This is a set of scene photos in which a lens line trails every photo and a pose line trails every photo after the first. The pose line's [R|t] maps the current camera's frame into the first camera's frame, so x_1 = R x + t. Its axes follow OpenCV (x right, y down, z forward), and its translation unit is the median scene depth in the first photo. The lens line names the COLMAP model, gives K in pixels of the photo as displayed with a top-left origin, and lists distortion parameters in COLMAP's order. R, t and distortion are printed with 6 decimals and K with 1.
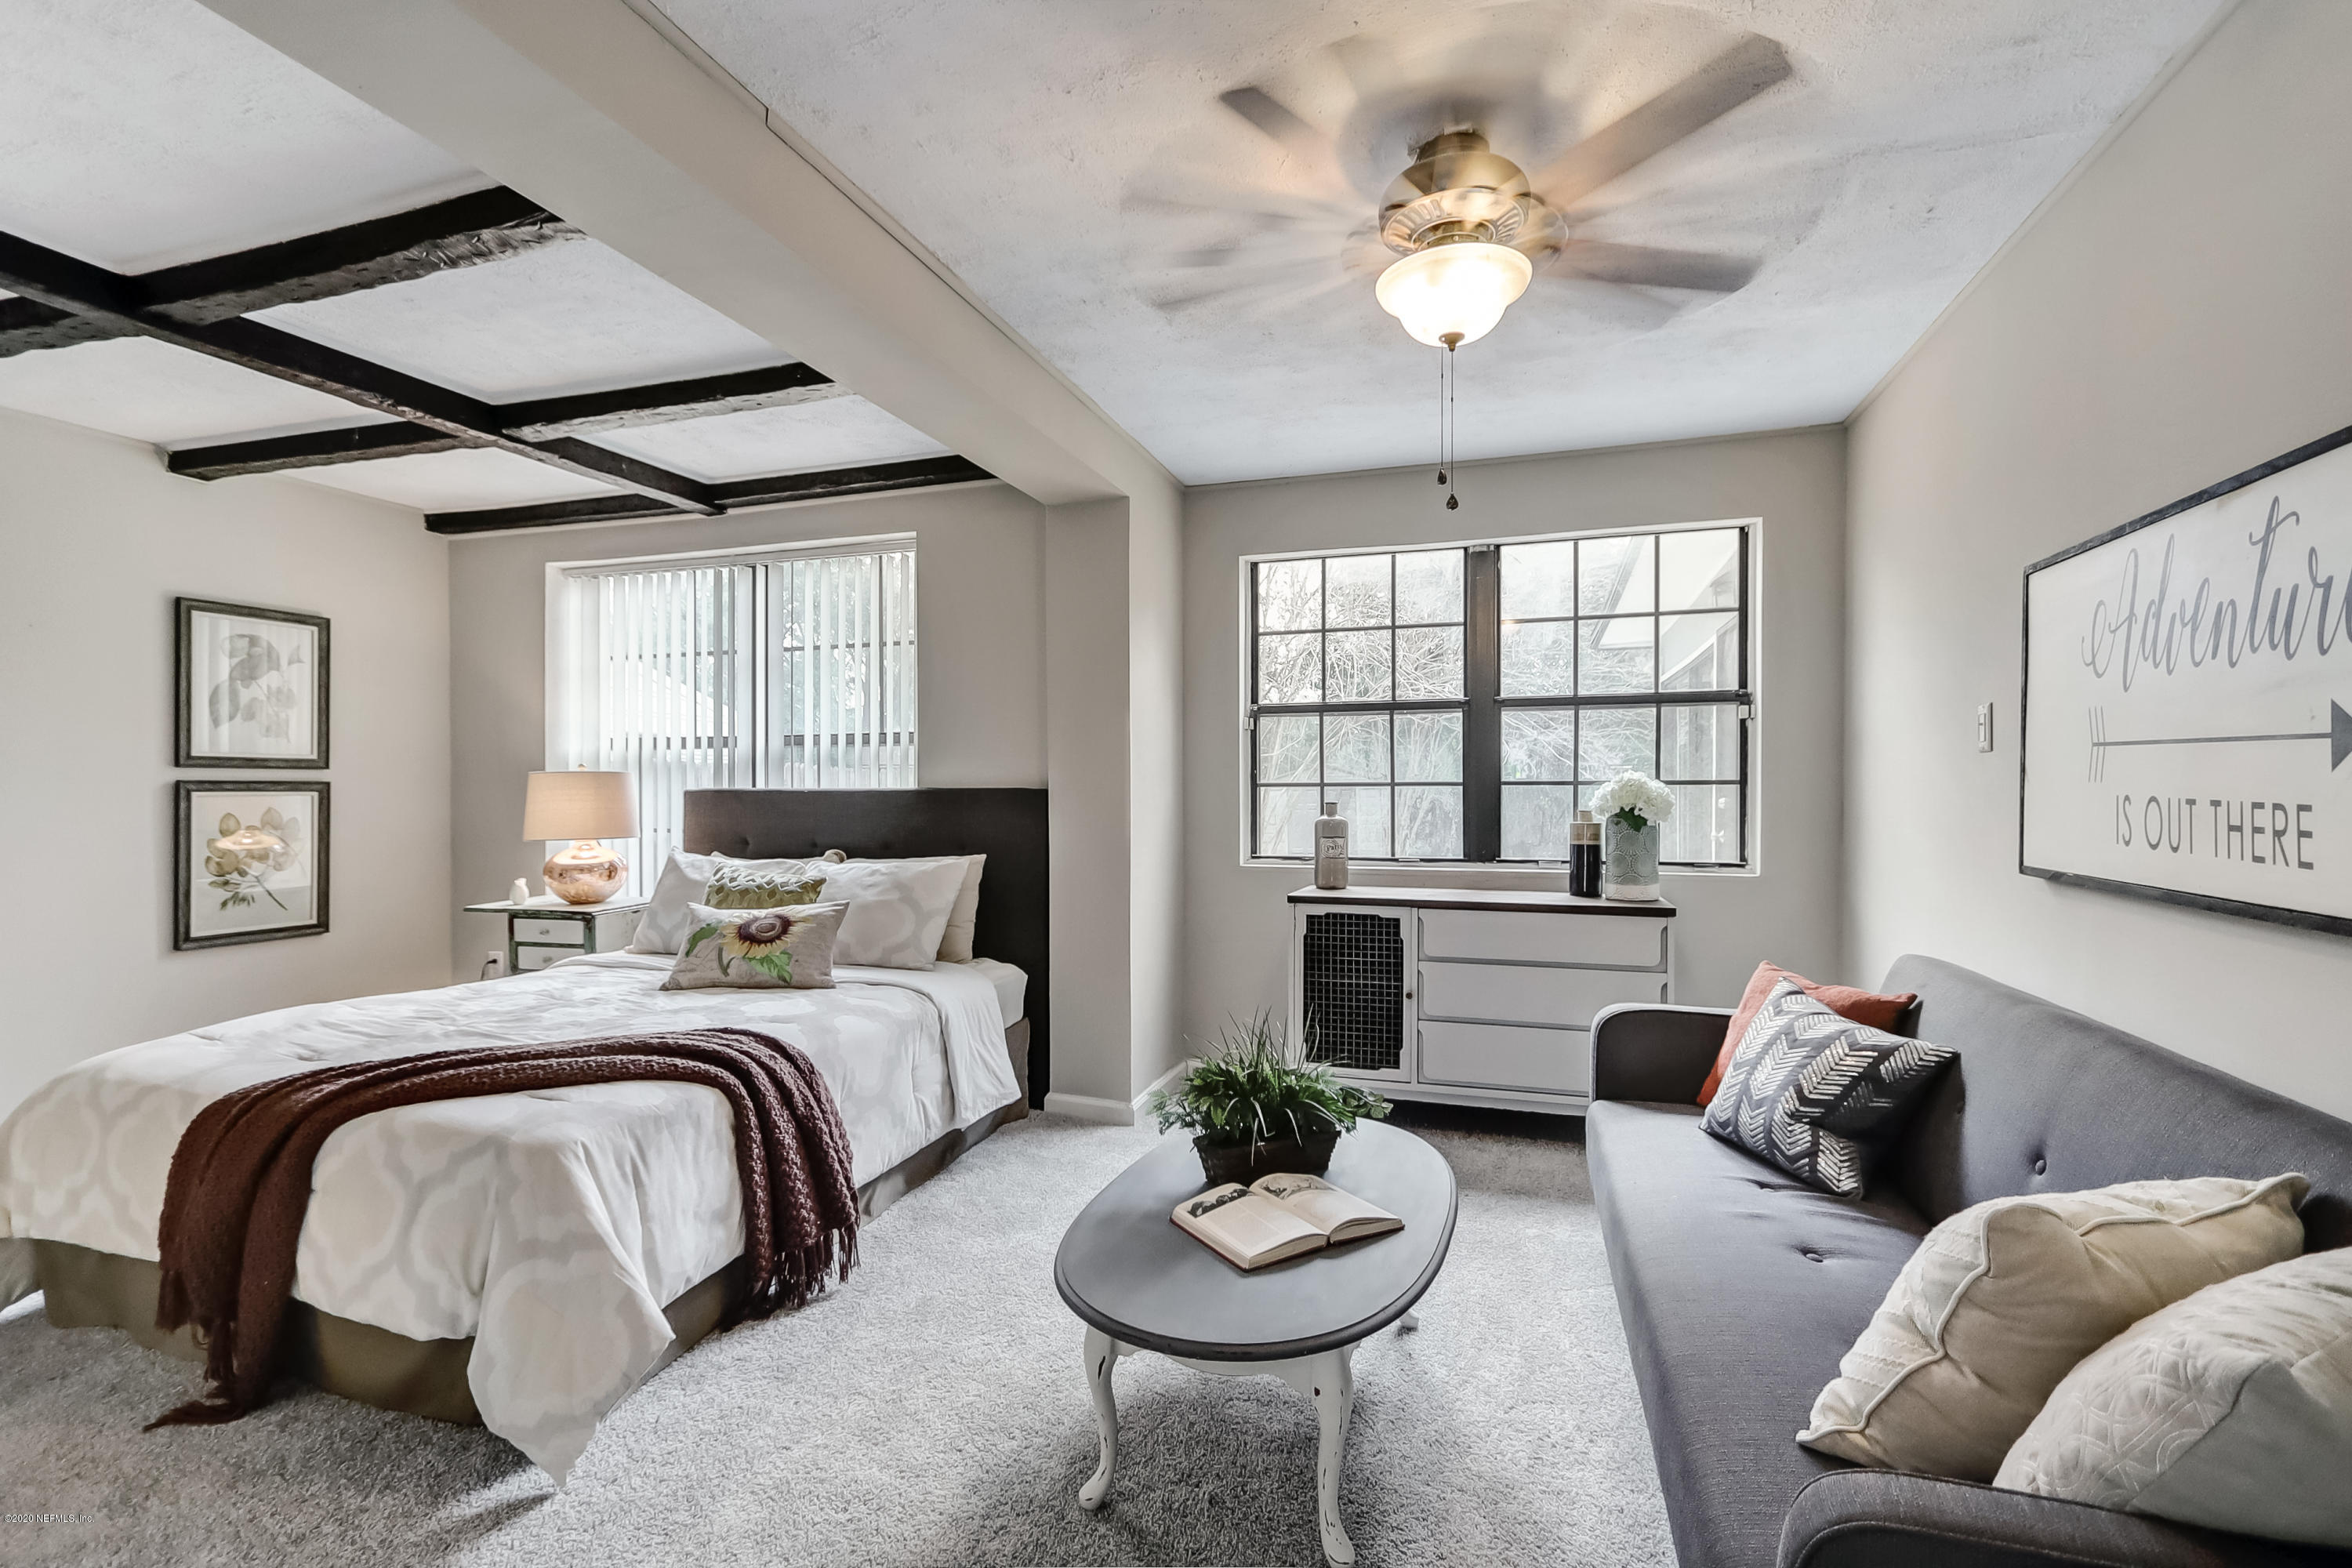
lens RADIAL K [[1078.2, 0, 1143.3], [0, 1078.2, 794.6], [0, 0, 1]] dist [0.000781, 0.002065]
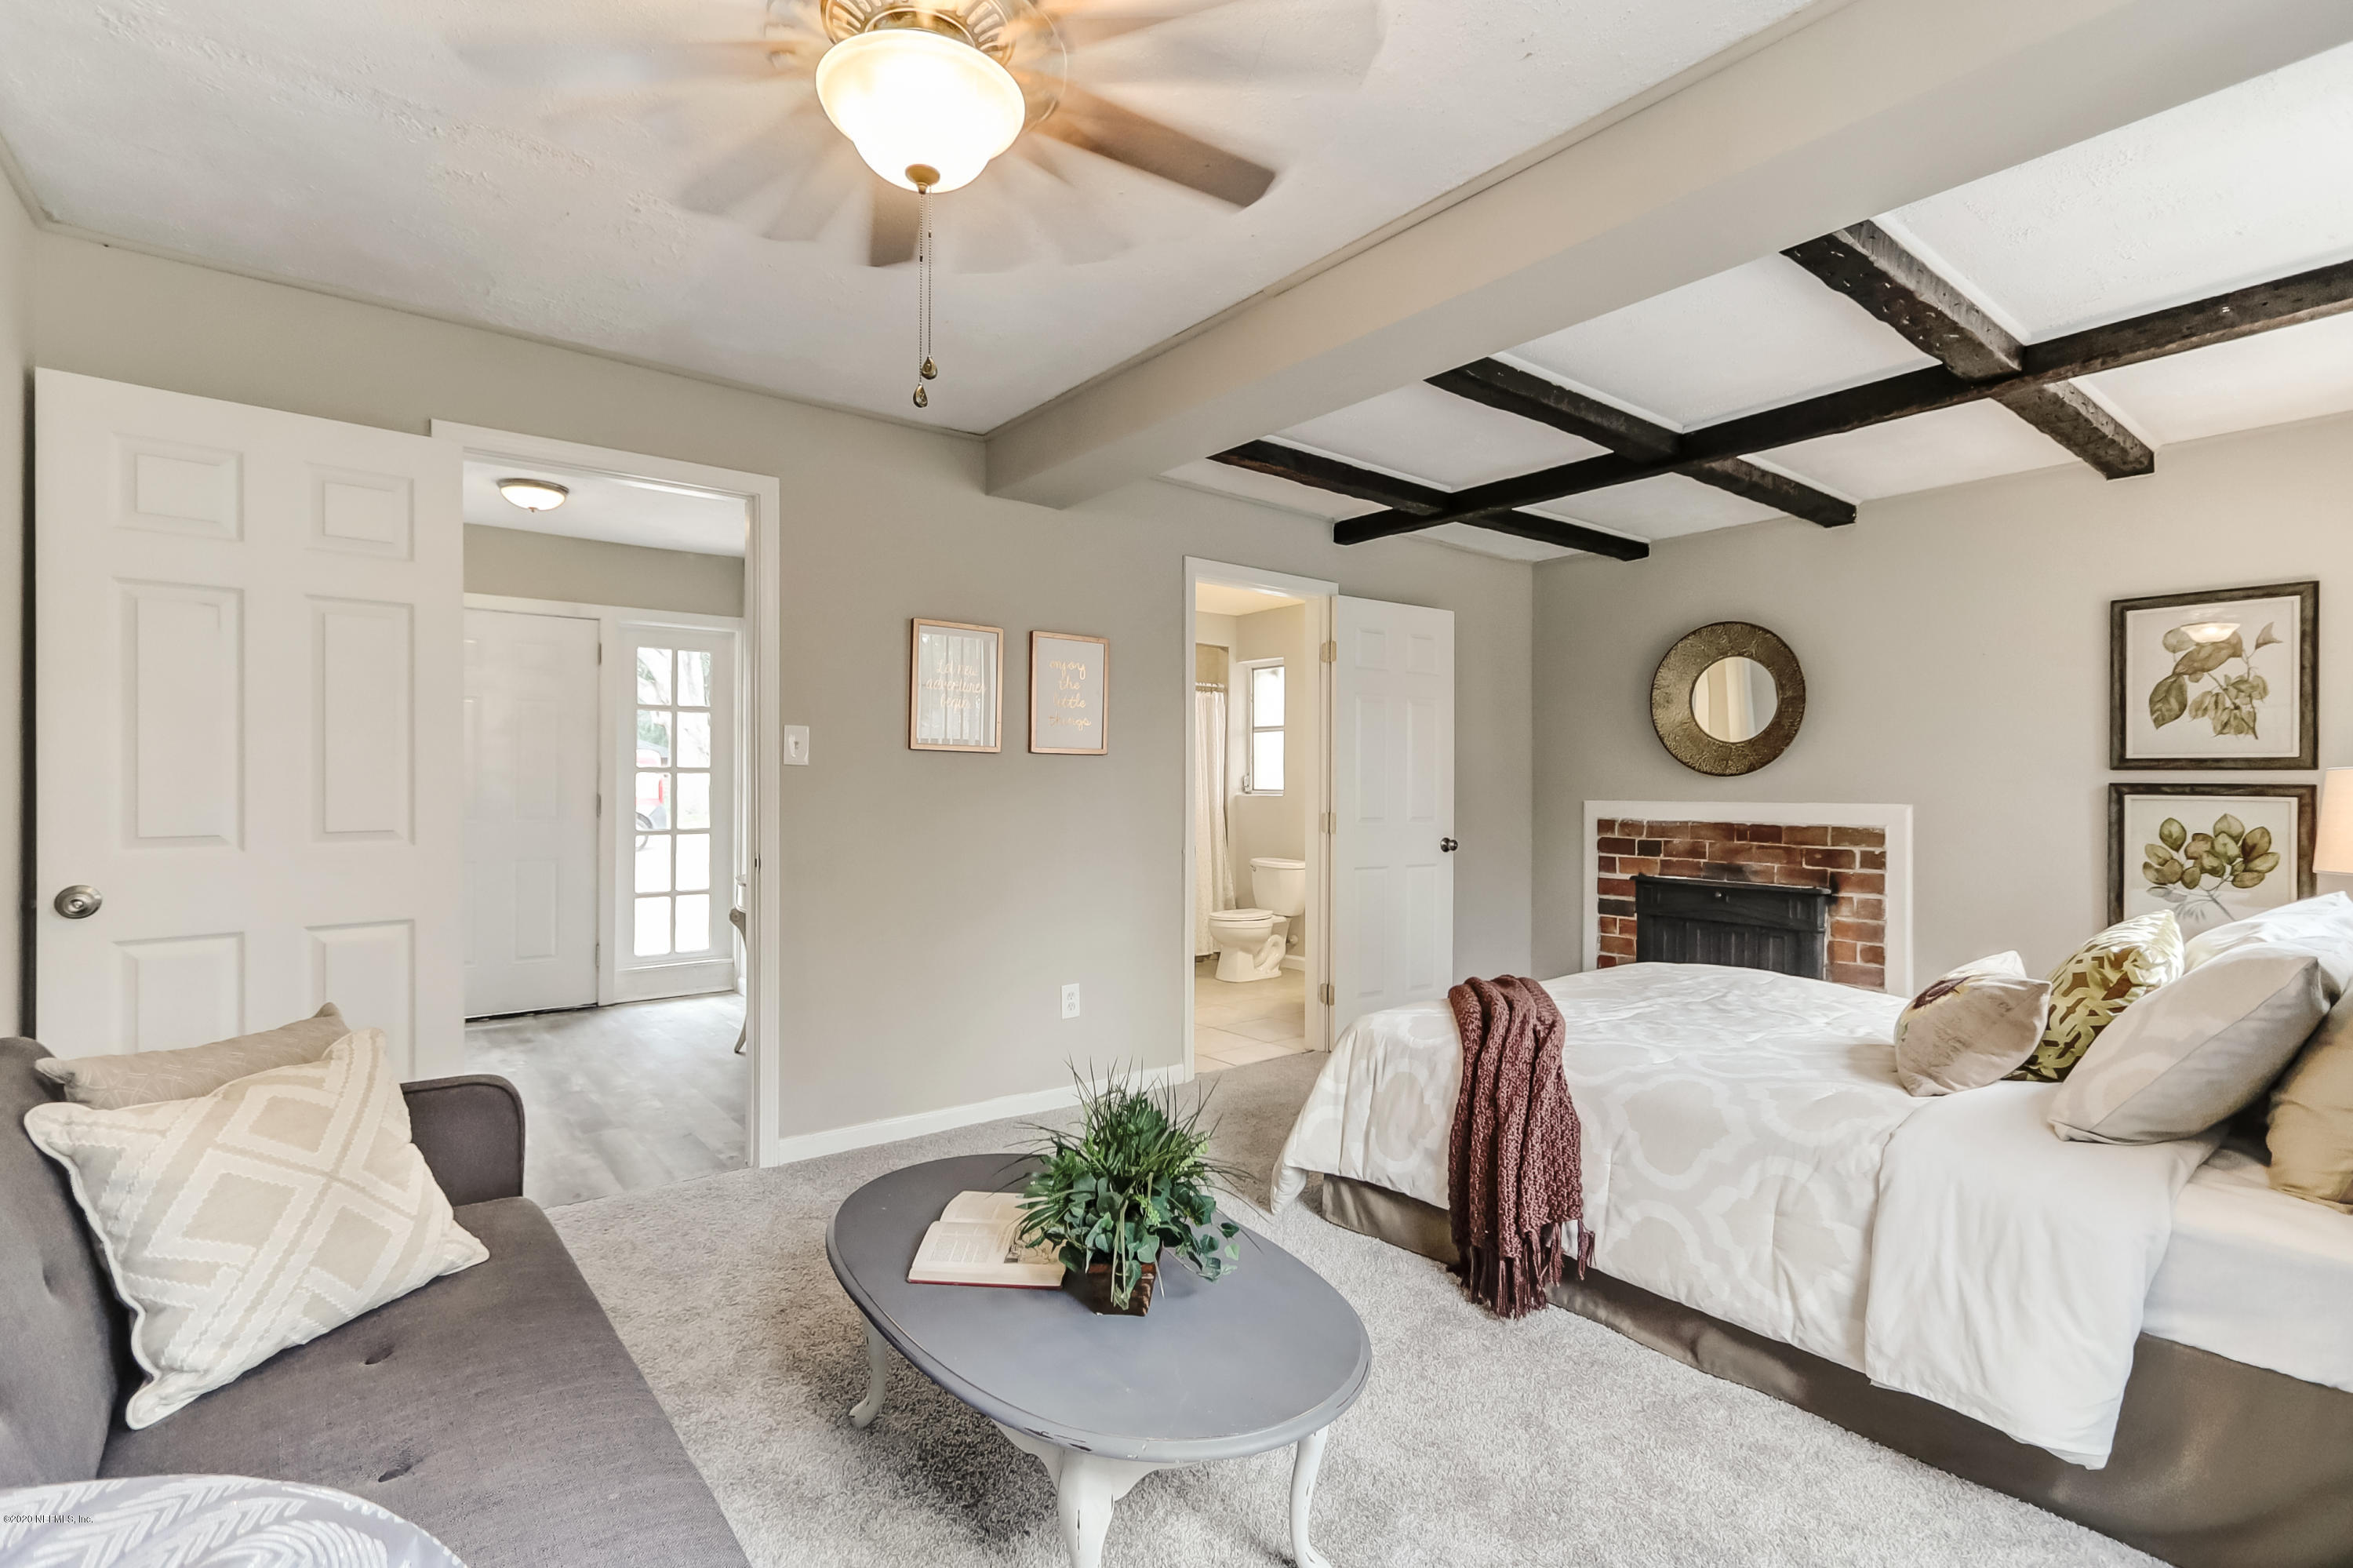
lens RADIAL K [[1078.7, 0, 1171.2], [0, 1078.7, 779.6], [0, 0, 1]] dist [0.000781, 0.002065]
pose [[-0.540477, -0.007416, -0.841326, 0.413418], [-0.013994, 0.999902, 0.000176, -0.004294], [0.841242, 0.011869, -0.540528, 0.785925]]
